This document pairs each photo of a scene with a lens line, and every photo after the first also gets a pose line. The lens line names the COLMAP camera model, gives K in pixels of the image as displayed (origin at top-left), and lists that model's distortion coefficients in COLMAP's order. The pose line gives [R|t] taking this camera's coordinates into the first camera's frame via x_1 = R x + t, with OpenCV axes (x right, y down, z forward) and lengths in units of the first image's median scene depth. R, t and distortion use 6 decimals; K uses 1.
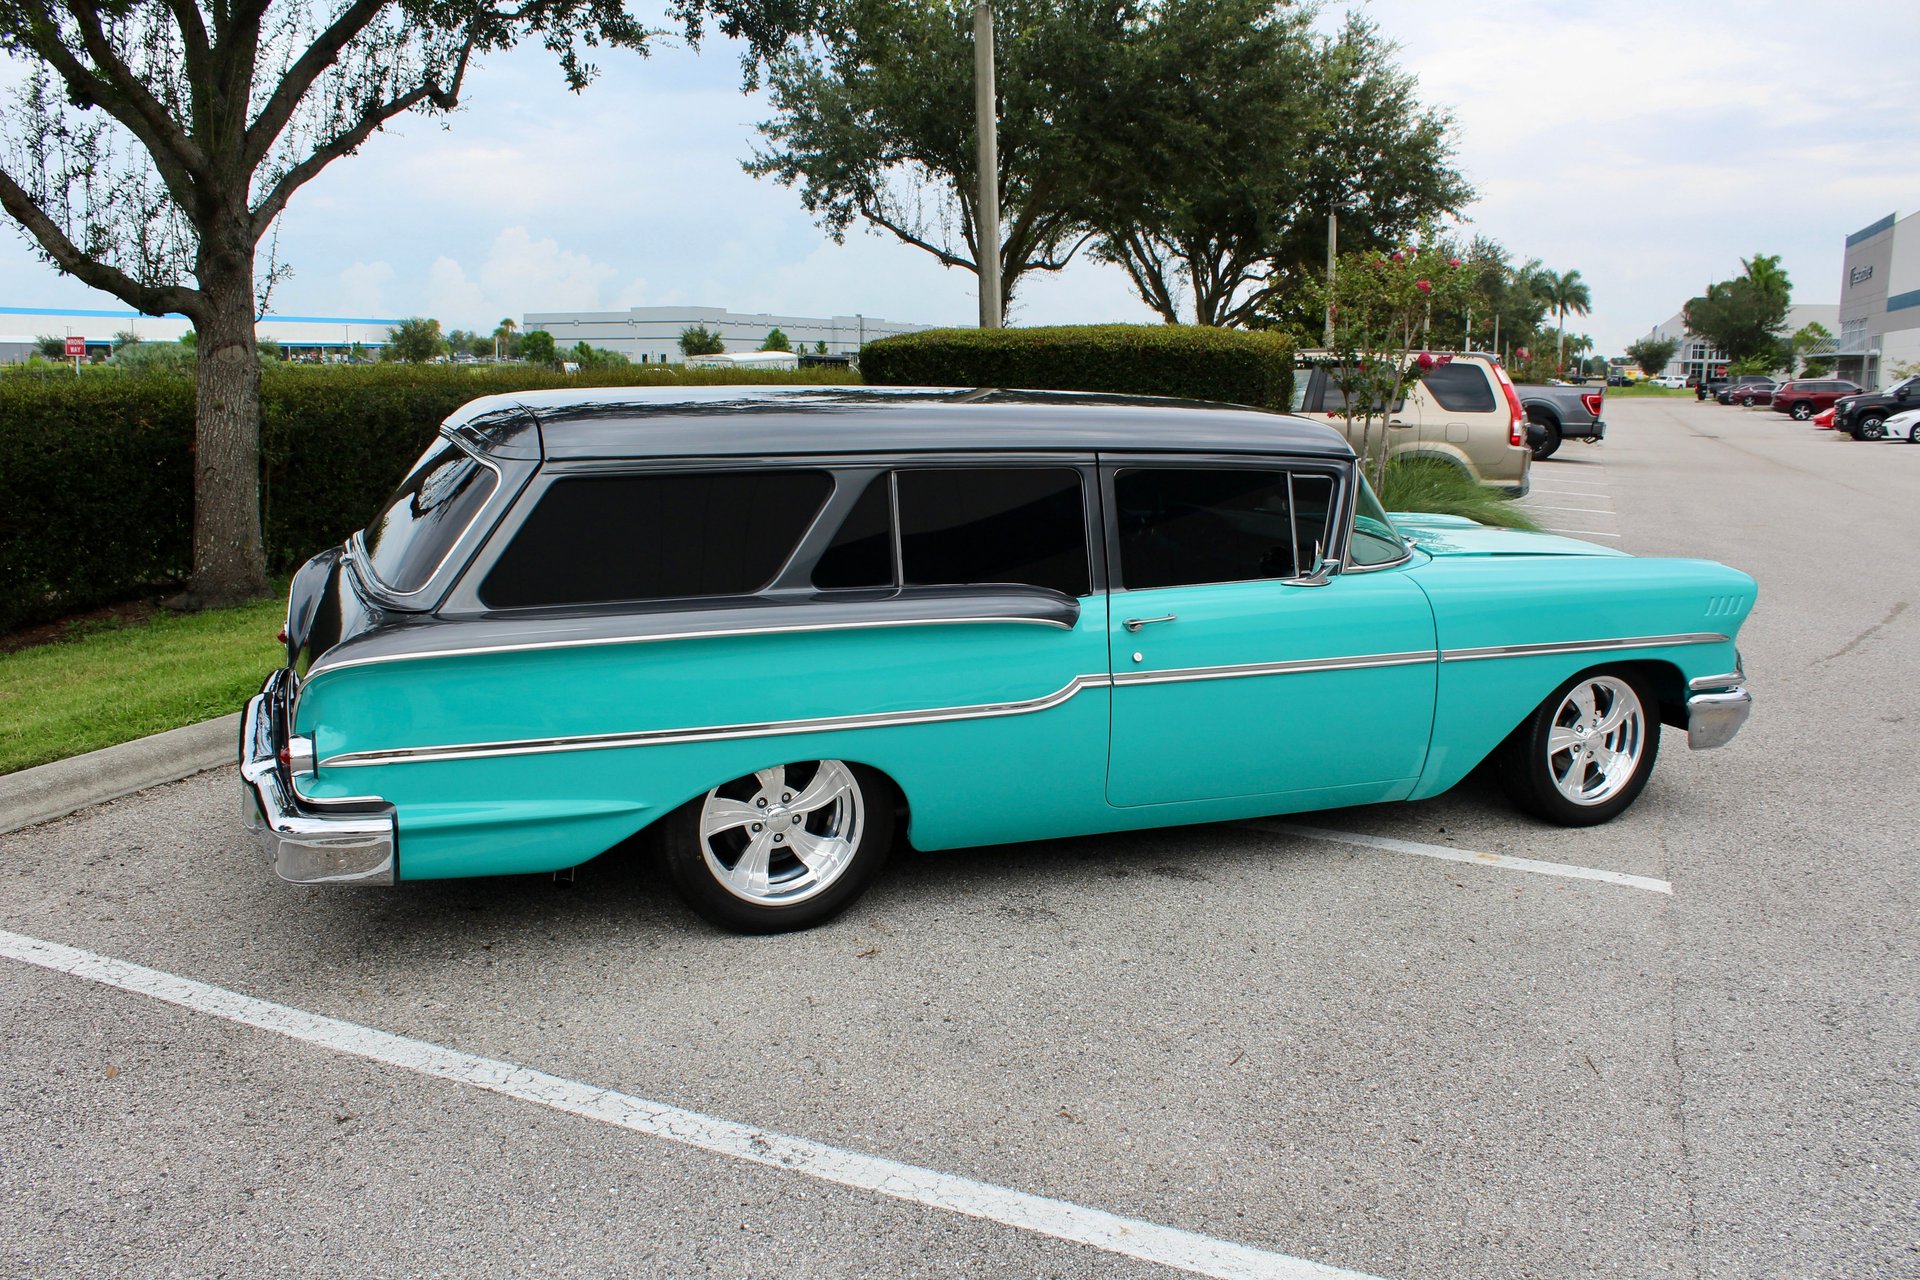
lens RADIAL K [[1603.1, 0, 952.5], [0, 1603.1, 648.4], [0, 0, 1]] dist [-0.164752, 0.144872]
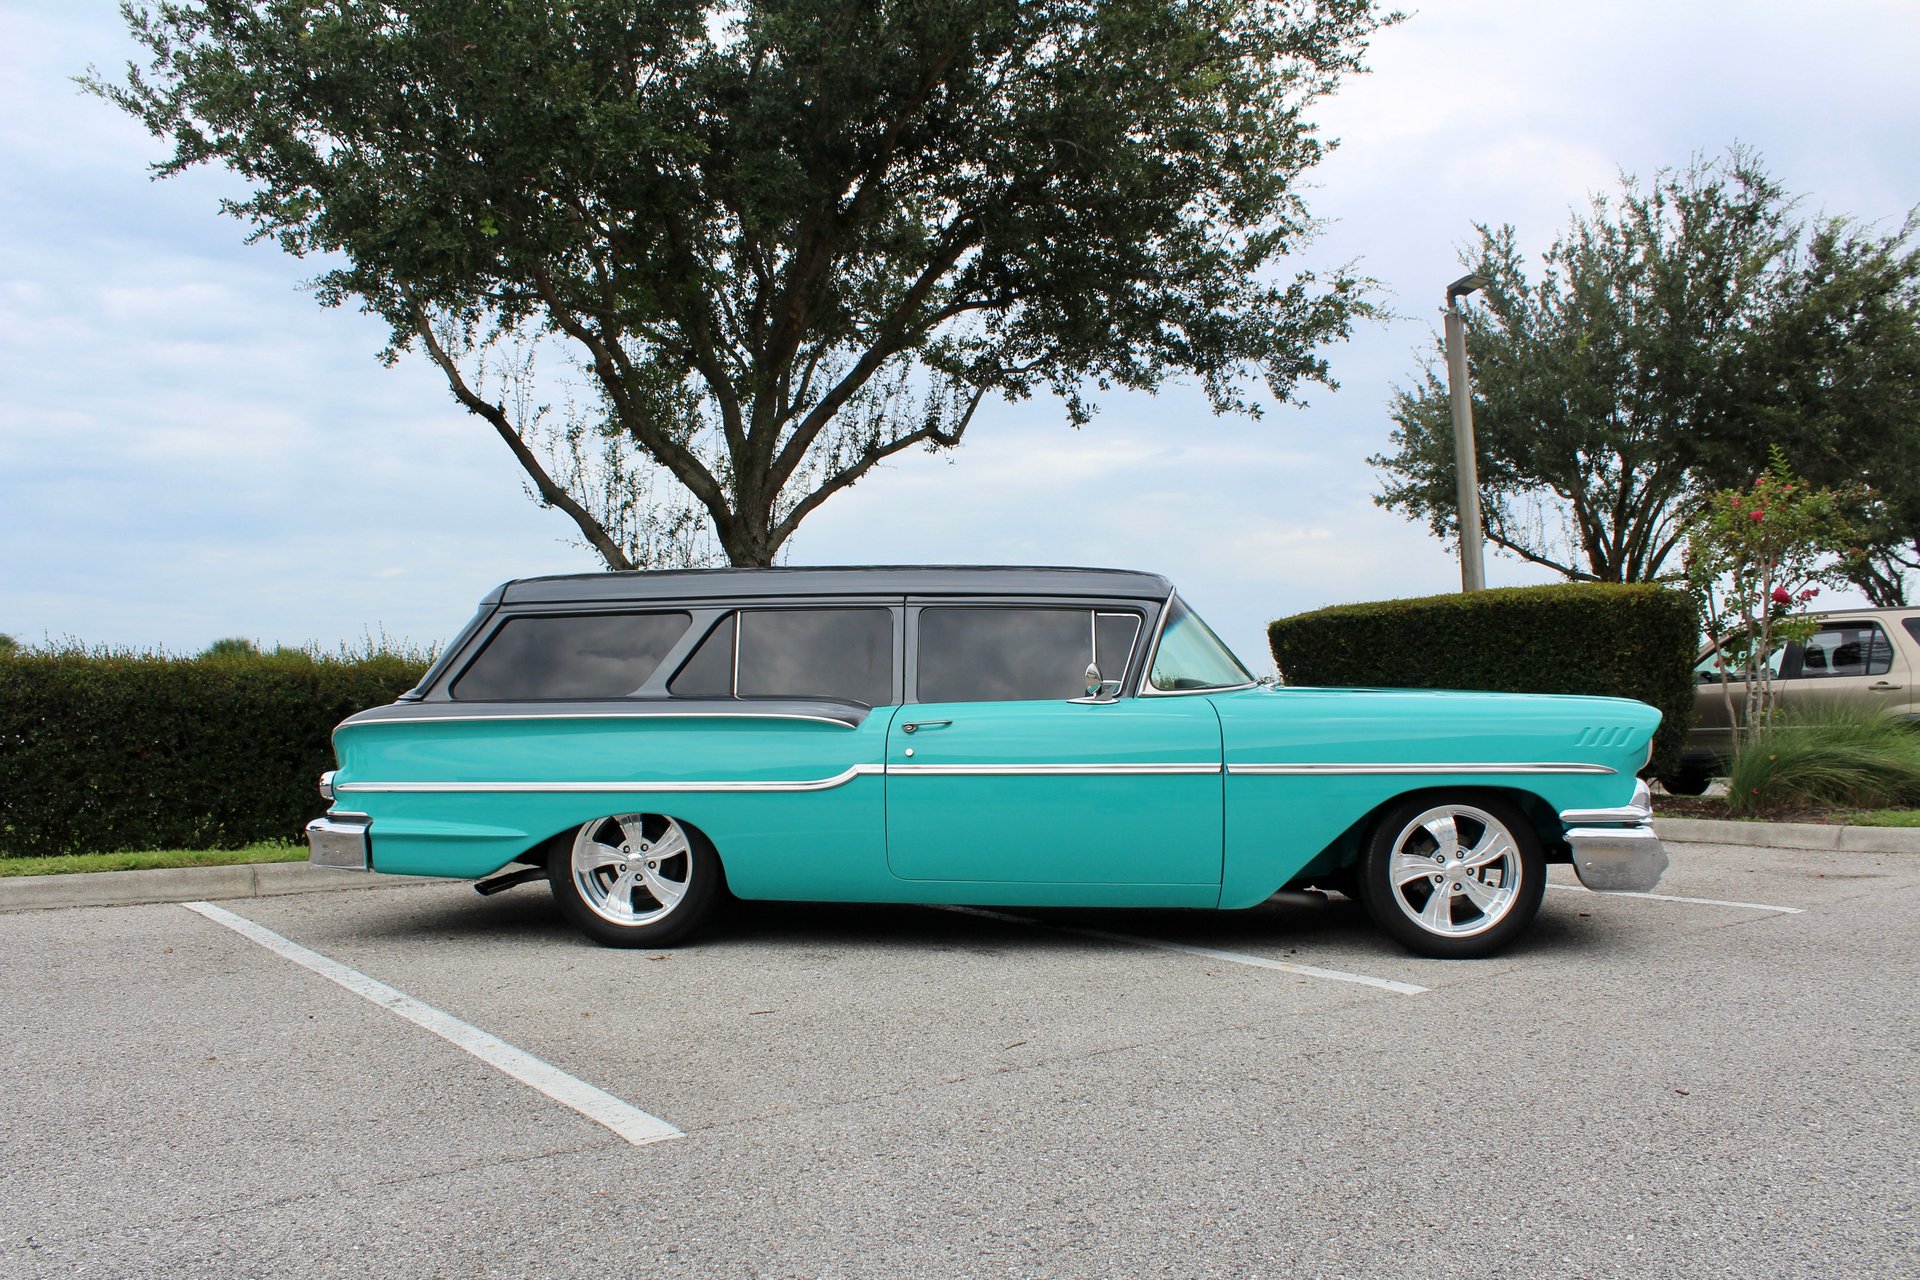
lens RADIAL K [[1603.1, 0, 952.5], [0, 1603.1, 648.4], [0, 0, 1]] dist [-0.164752, 0.144872]
pose [[0.867979, -0.043990, -0.494650, 0.308262], [-0.071281, 0.974719, -0.211761, 0.075730], [0.491459, 0.219063, 0.842899, -0.018124]]
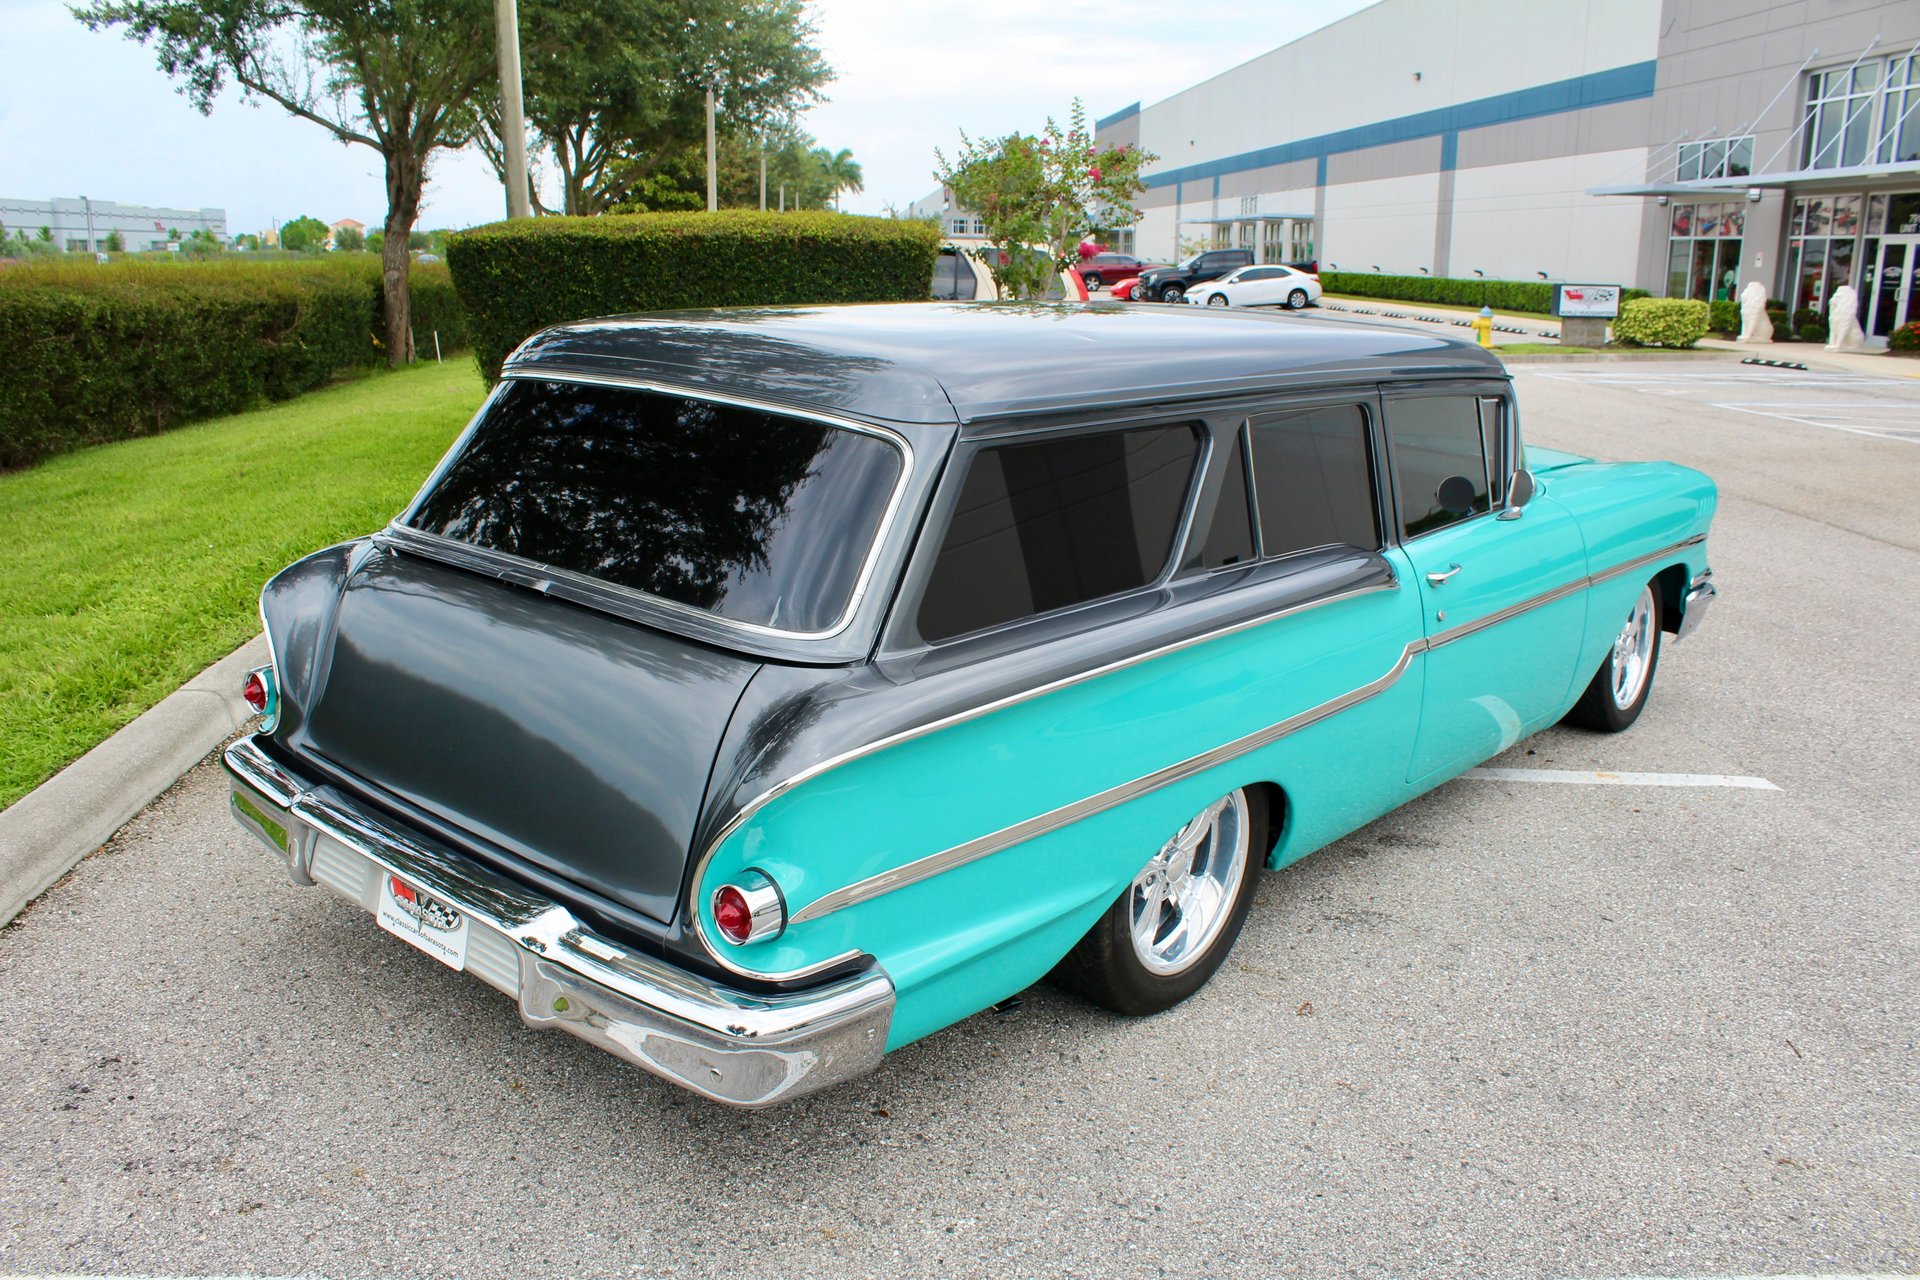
lens RADIAL K [[1603.1, 0, 952.5], [0, 1603.1, 648.4], [0, 0, 1]] dist [-0.164752, 0.144872]
pose [[0.899614, -0.102325, 0.424528, -0.204237], [0.070784, 0.993472, 0.089461, -0.030043], [-0.430910, -0.050431, 0.900984, 0.131309]]
